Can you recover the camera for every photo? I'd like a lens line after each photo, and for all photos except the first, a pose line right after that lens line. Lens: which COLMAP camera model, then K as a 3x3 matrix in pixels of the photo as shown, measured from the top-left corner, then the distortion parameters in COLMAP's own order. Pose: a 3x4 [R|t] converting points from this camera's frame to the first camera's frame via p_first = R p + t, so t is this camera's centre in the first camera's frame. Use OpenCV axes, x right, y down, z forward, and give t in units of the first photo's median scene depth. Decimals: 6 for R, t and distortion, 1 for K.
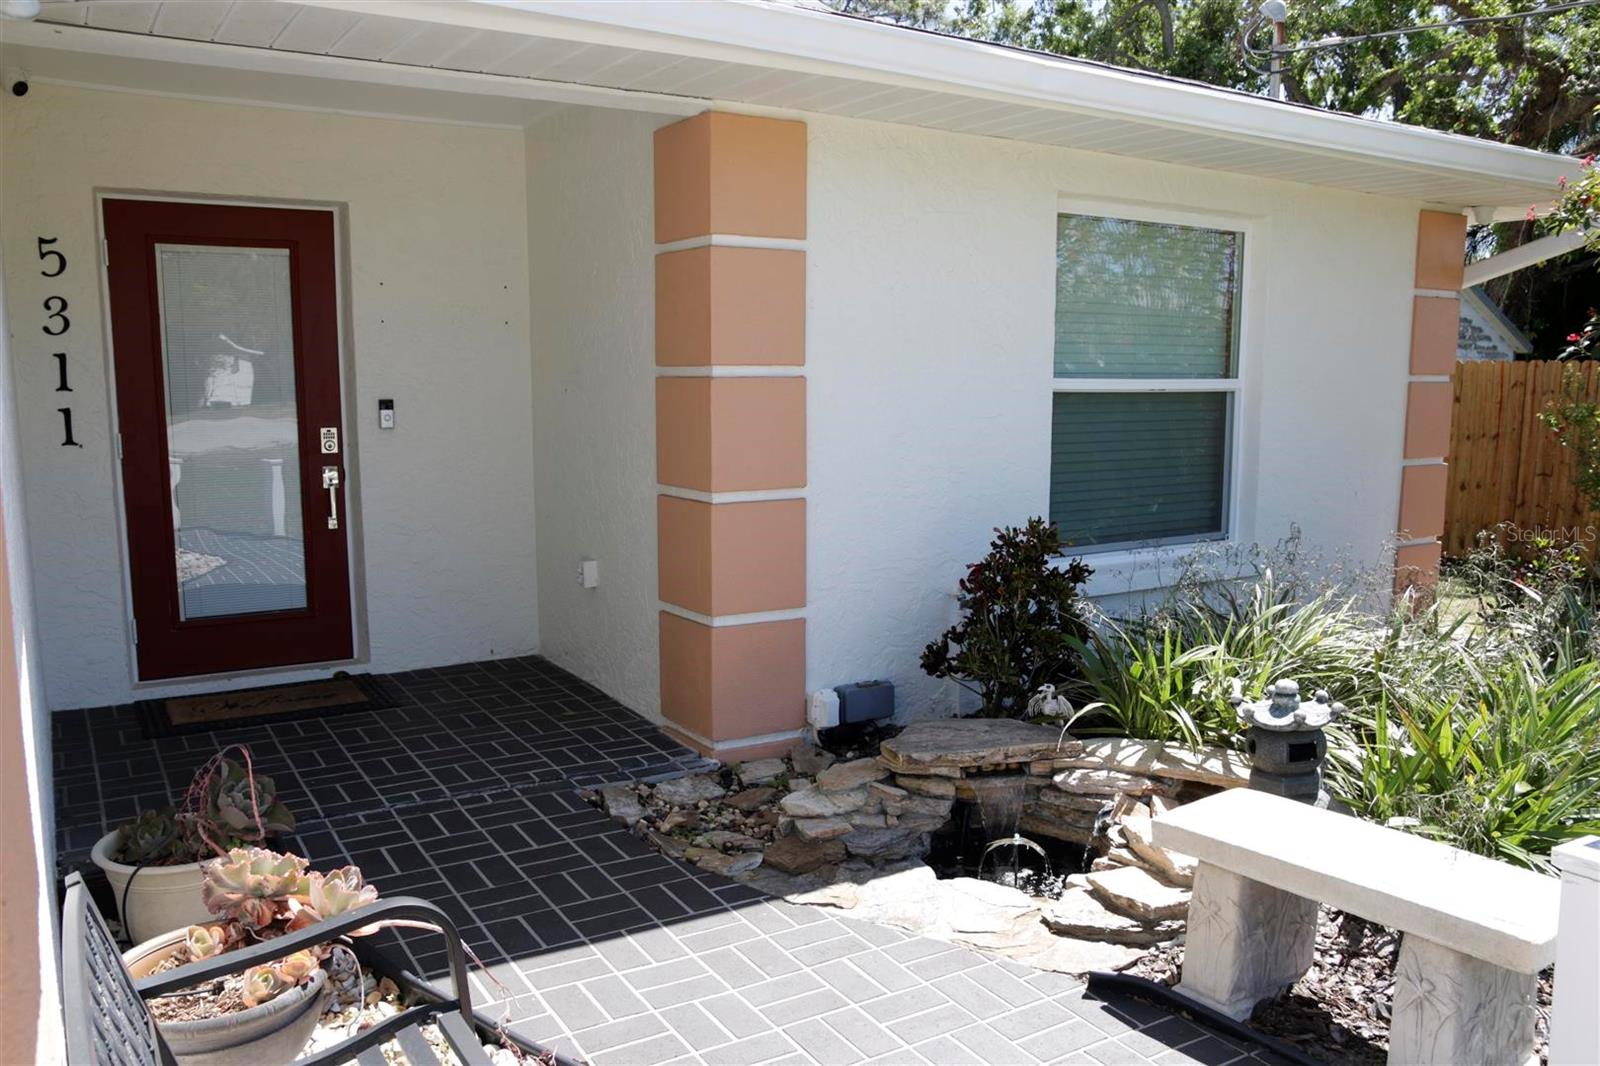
lens RADIAL K [[1227.8, 0, 790.0], [0, 1227.8, 538.7], [0, 0, 1]] dist [-0.109954, 0.089829]
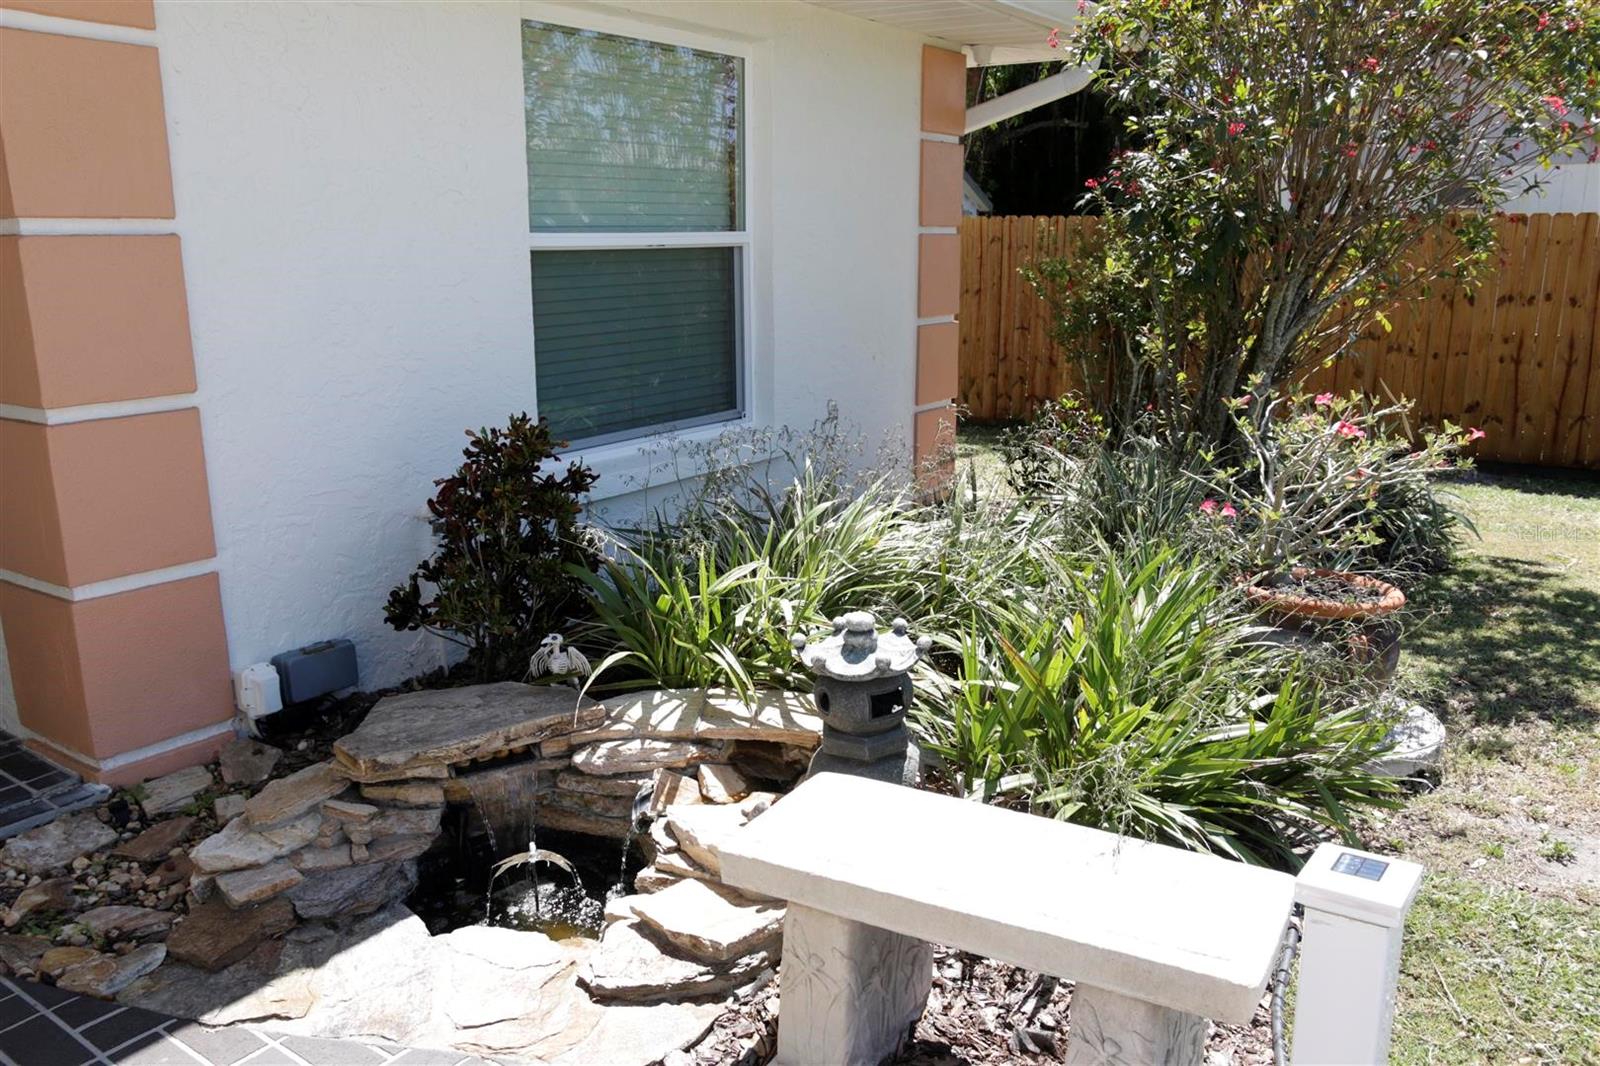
lens RADIAL K [[1227.8, 0, 807.8], [0, 1227.8, 544.2], [0, 0, 1]] dist [-0.109954, 0.089829]
pose [[0.910248, -0.104070, 0.400772, 0.056598], [0.059203, 0.990666, 0.122786, -0.022055], [-0.409810, -0.088039, 0.907913, 0.249626]]
